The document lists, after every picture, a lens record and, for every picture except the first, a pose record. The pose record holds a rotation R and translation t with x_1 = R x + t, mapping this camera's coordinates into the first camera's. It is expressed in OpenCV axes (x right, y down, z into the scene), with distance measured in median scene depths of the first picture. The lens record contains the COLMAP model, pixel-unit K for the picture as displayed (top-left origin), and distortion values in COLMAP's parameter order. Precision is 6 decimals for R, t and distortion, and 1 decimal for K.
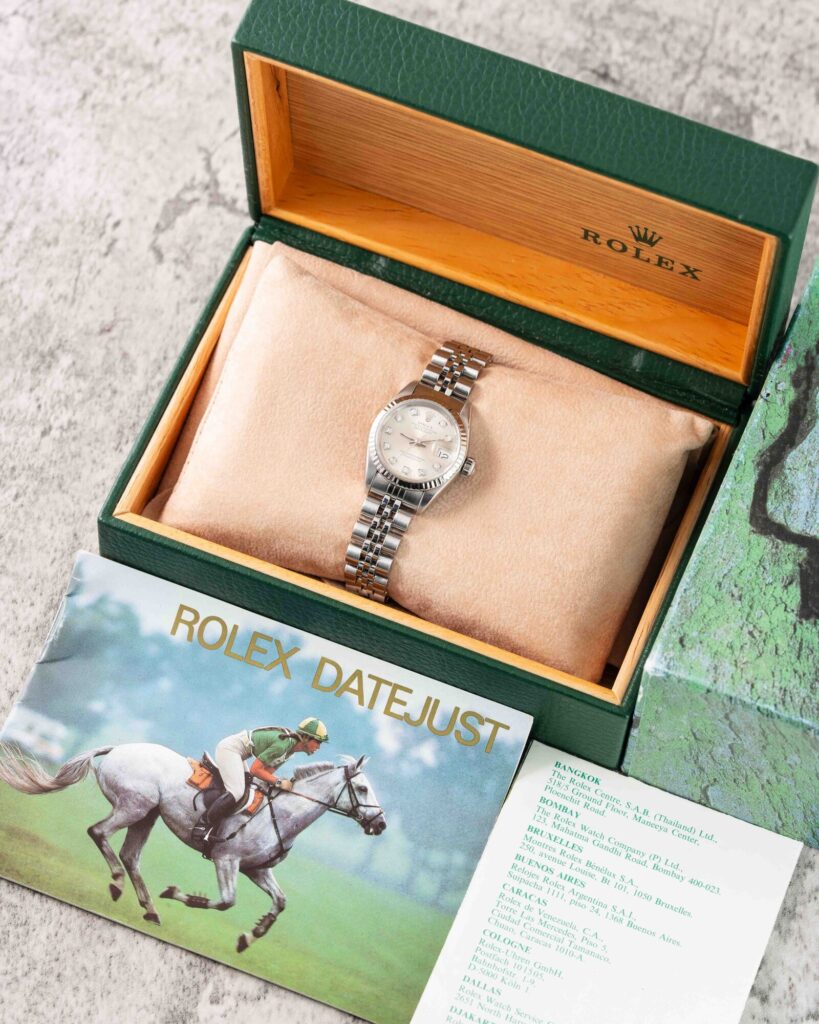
lens RADIAL K [[4224.0, 0, 409.5], [0, 4224.0, 512.0], [0, 0, 1]] dist [-0.101403, 2.233584]
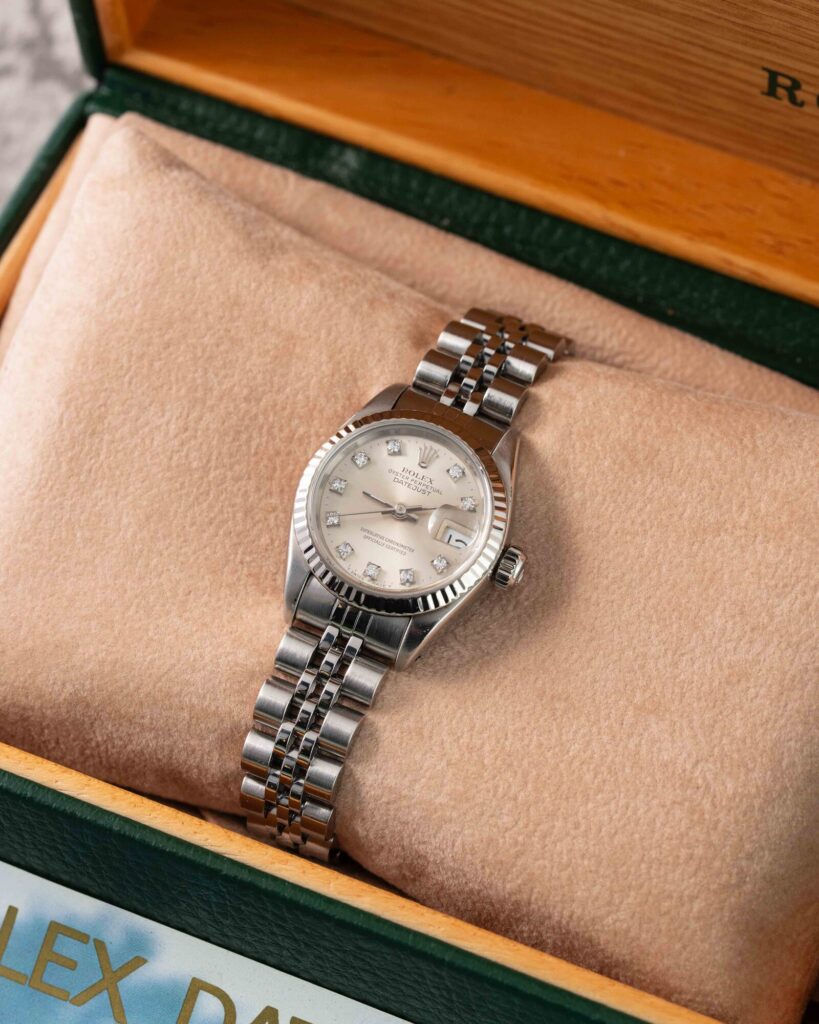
lens RADIAL K [[4224.0, 0, 409.5], [0, 4224.0, 512.0], [0, 0, 1]] dist [-0.101403, 2.233584]
pose [[0.997815, 0.007376, -0.065655, 0.033031], [-0.012999, 0.996242, -0.085632, 0.022779], [0.064777, 0.086298, 0.994161, 0.539091]]
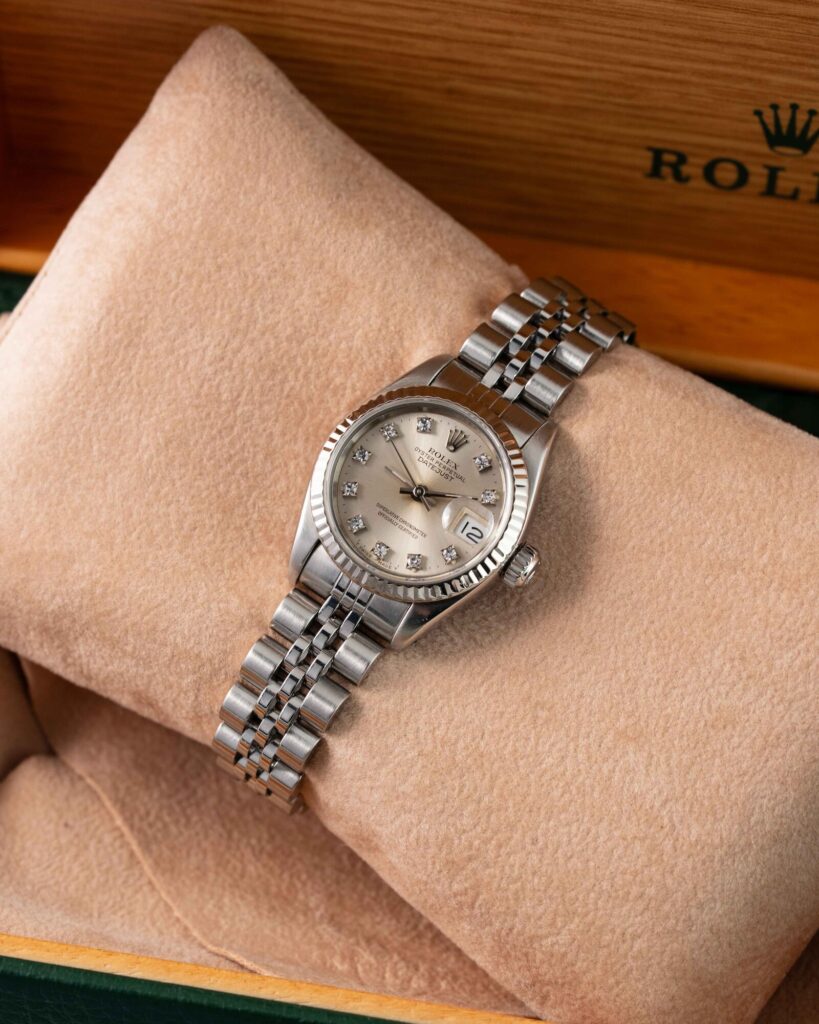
lens RADIAL K [[4224.0, 0, 409.5], [0, 4224.0, 512.0], [0, 0, 1]] dist [-0.101403, 2.233584]
pose [[0.974806, 0.197391, -0.103877, 0.048048], [-0.192657, 0.979786, 0.053880, -0.038149], [0.112413, -0.032510, 0.993130, 0.549222]]
